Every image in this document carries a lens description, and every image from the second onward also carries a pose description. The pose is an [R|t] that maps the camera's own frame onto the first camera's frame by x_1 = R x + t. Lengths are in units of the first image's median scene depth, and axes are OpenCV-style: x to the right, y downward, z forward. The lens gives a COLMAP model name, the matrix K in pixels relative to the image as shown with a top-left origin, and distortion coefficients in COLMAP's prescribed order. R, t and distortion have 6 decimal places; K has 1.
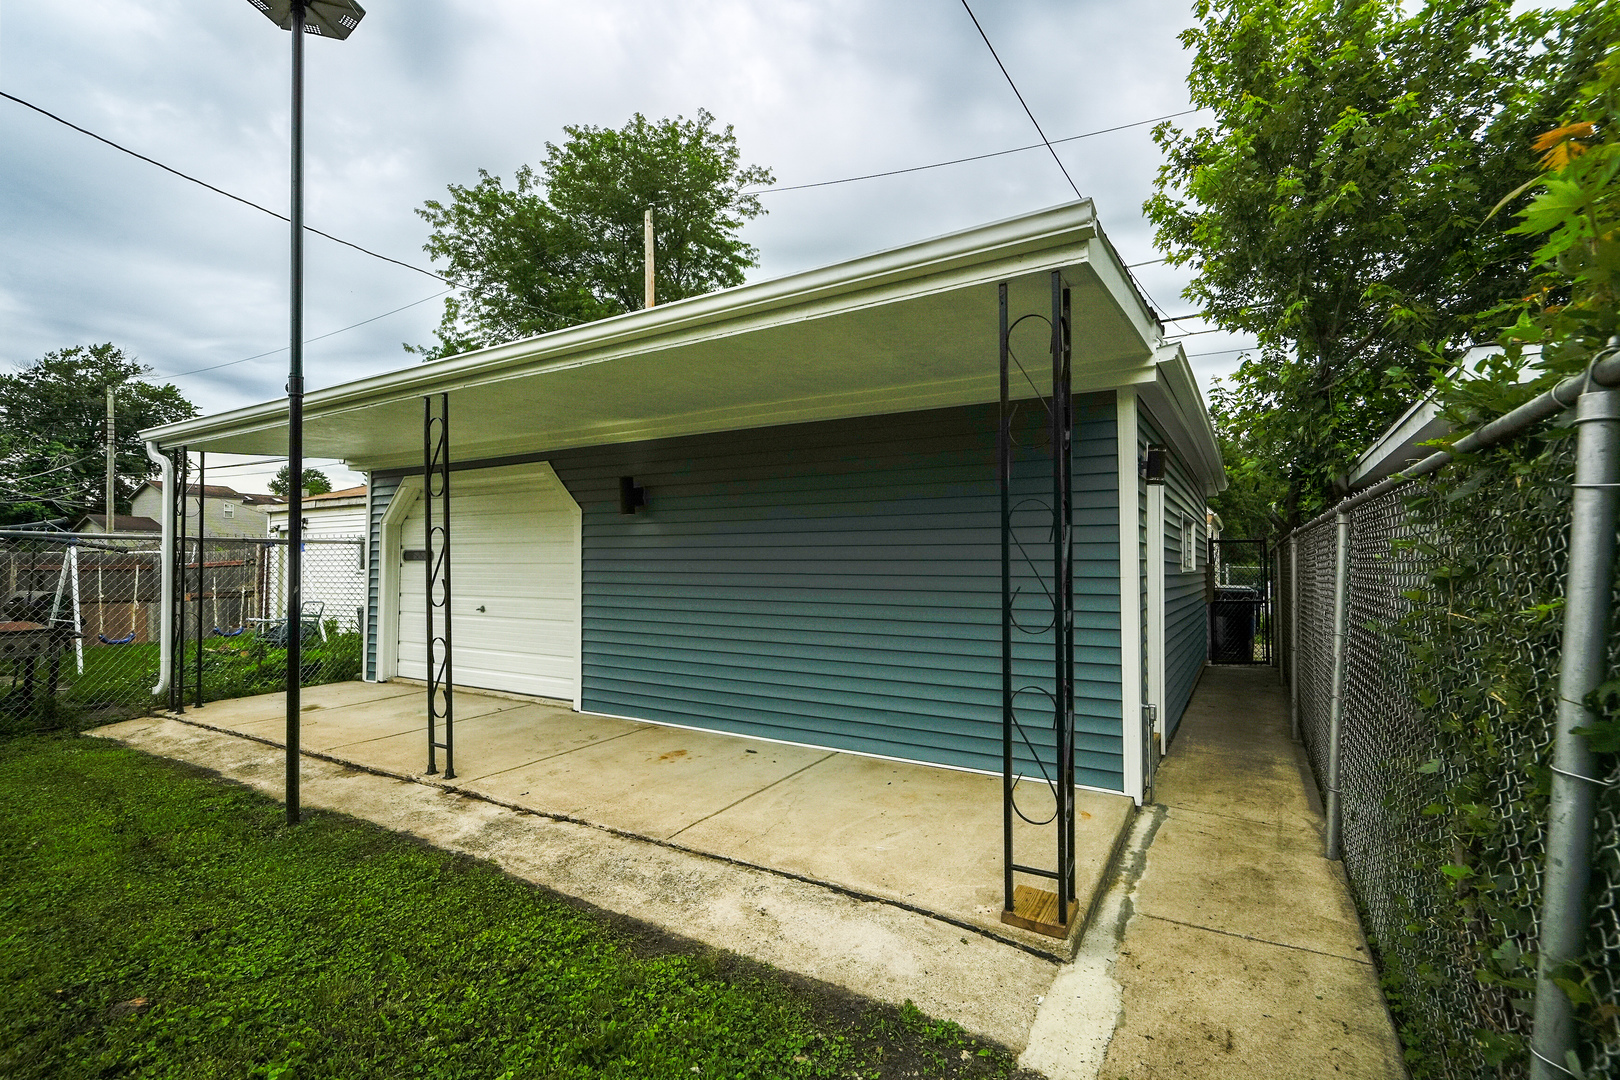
lens RADIAL K [[776.4, 0, 789.8], [0, 776.4, 541.8], [0, 0, 1]] dist [0.000361, 0.000212]
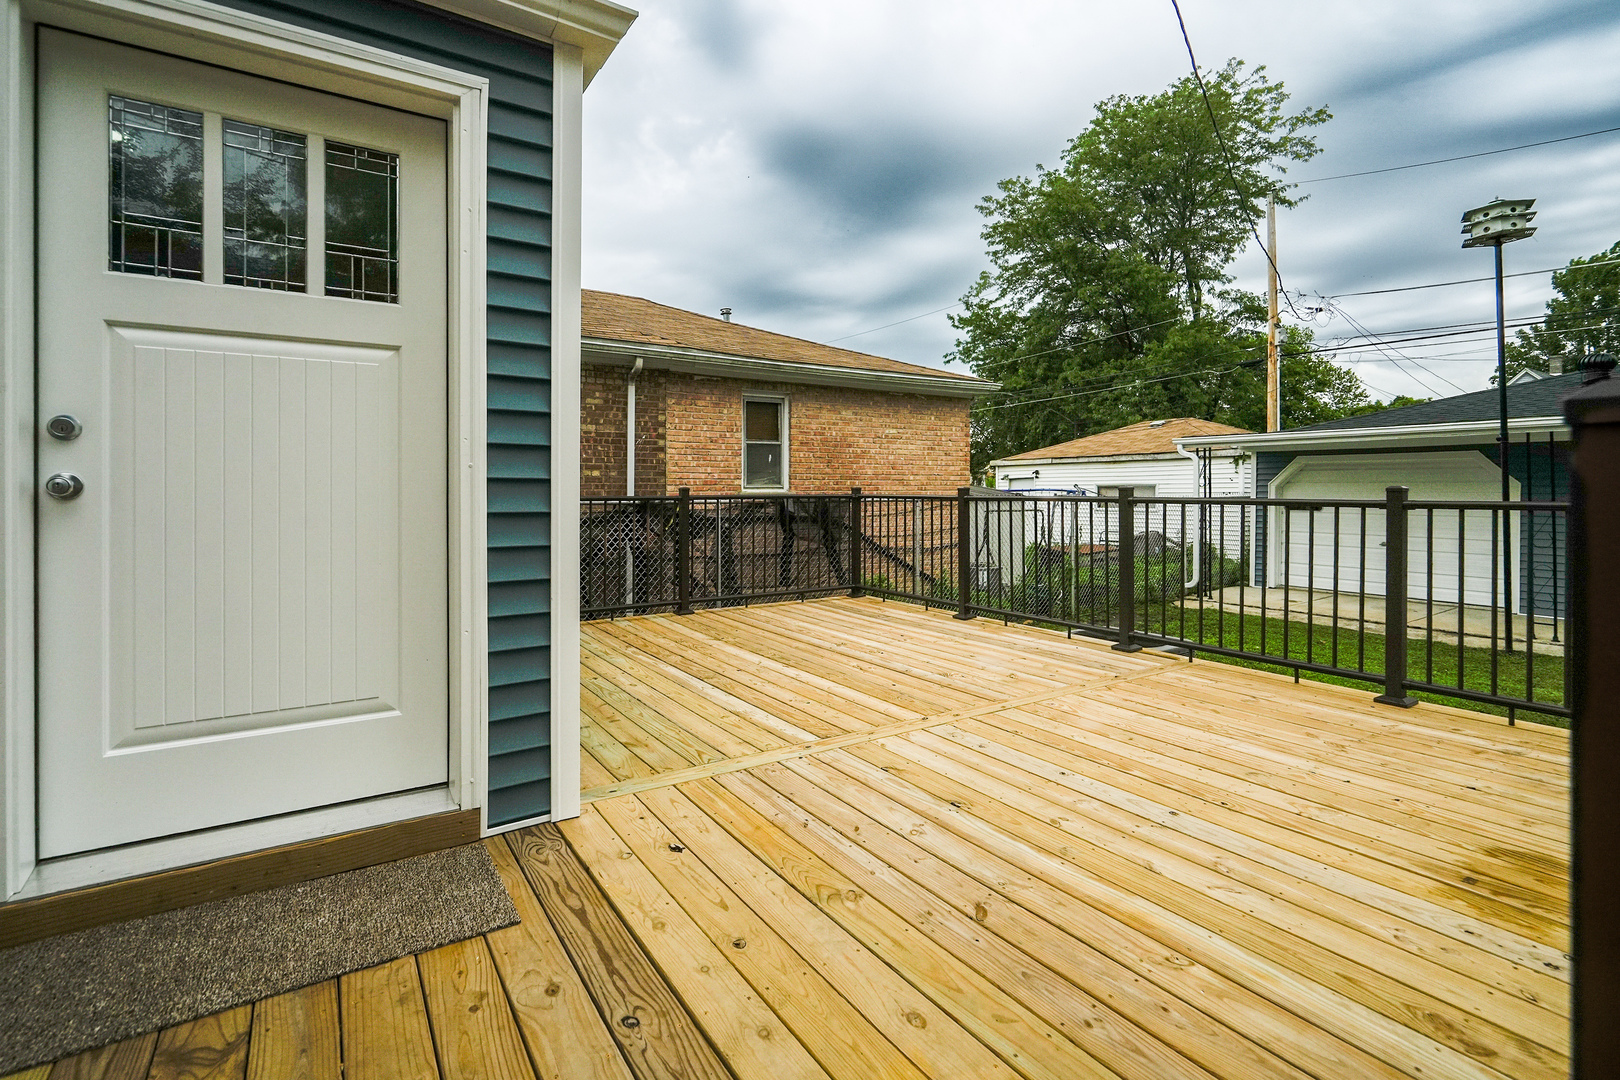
lens RADIAL K [[770.6, 0, 766.3], [0, 770.6, 493.8], [0, 0, 1]] dist [-0.000241, 0.000342]
pose [[0.890367, 0.003092, -0.455234, -0.872415], [0.016135, 0.999134, 0.038345, -0.100480], [0.454958, -0.041487, 0.889546, -1.007001]]
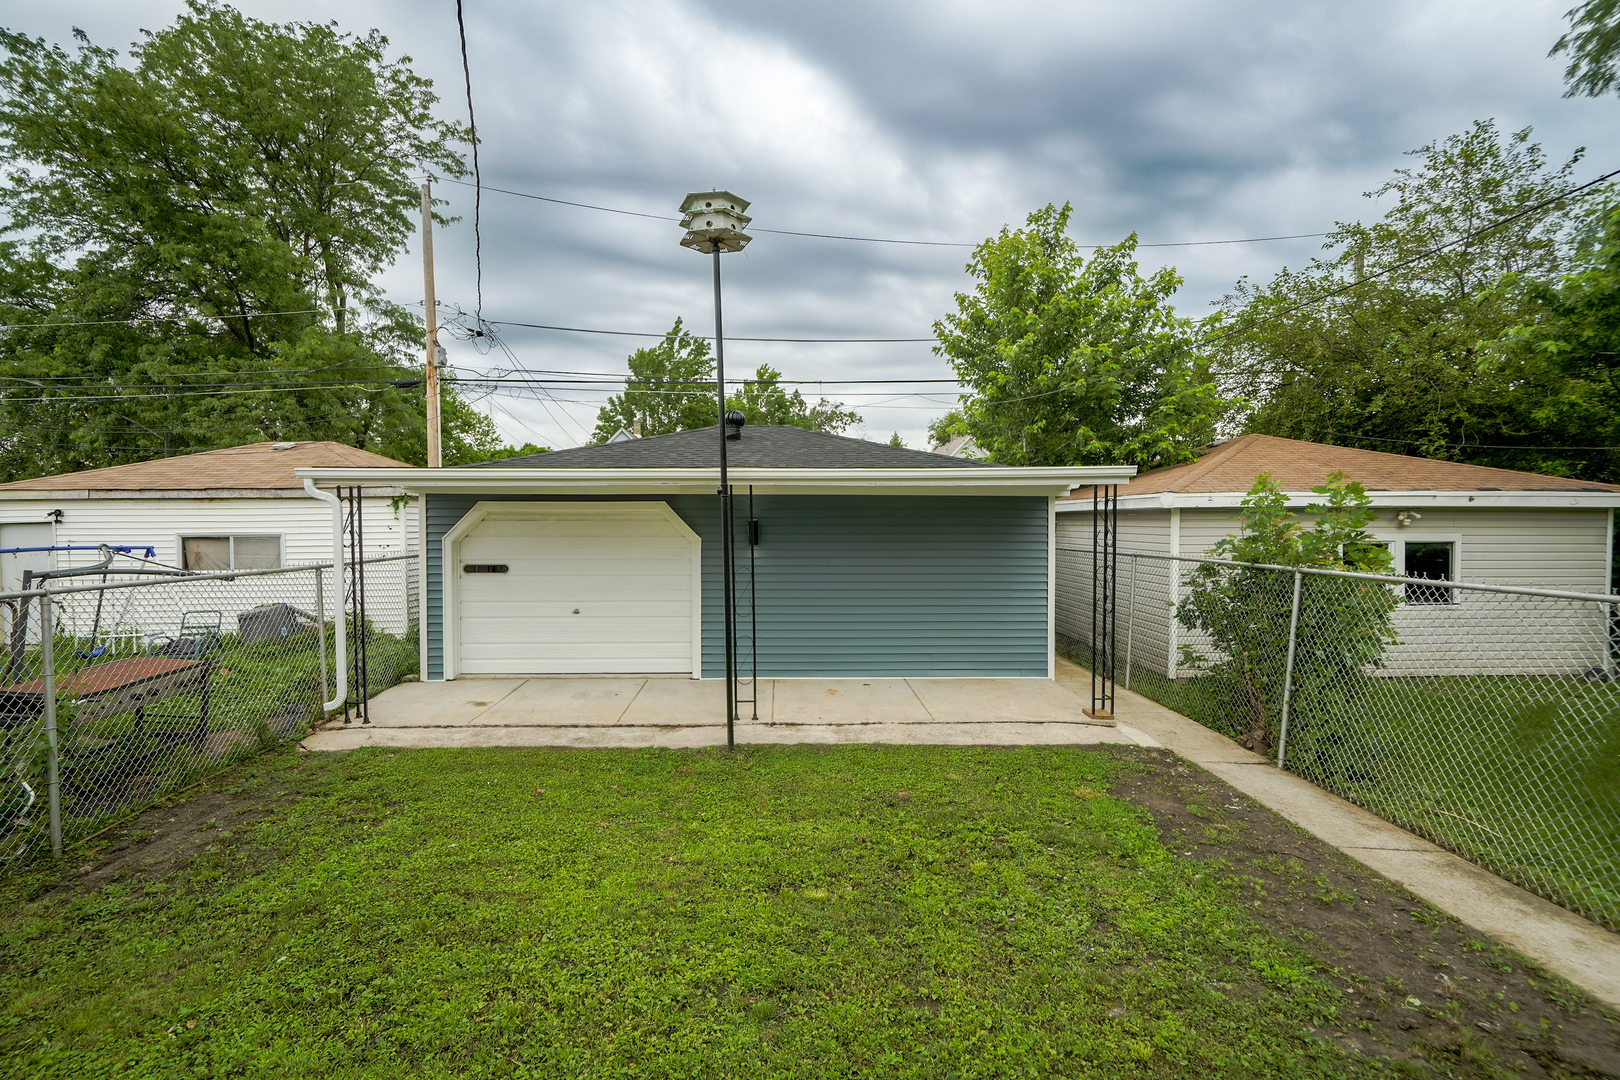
lens RADIAL K [[770.9, 0, 833.2], [0, 770.9, 544.2], [0, 0, 1]] dist [-0.002445, 0.000890]
pose [[0.826292, -0.020499, 0.562868, -0.833707], [-0.016326, 0.998046, 0.060315, -0.115980], [-0.563005, -0.059027, 0.824343, -0.289735]]
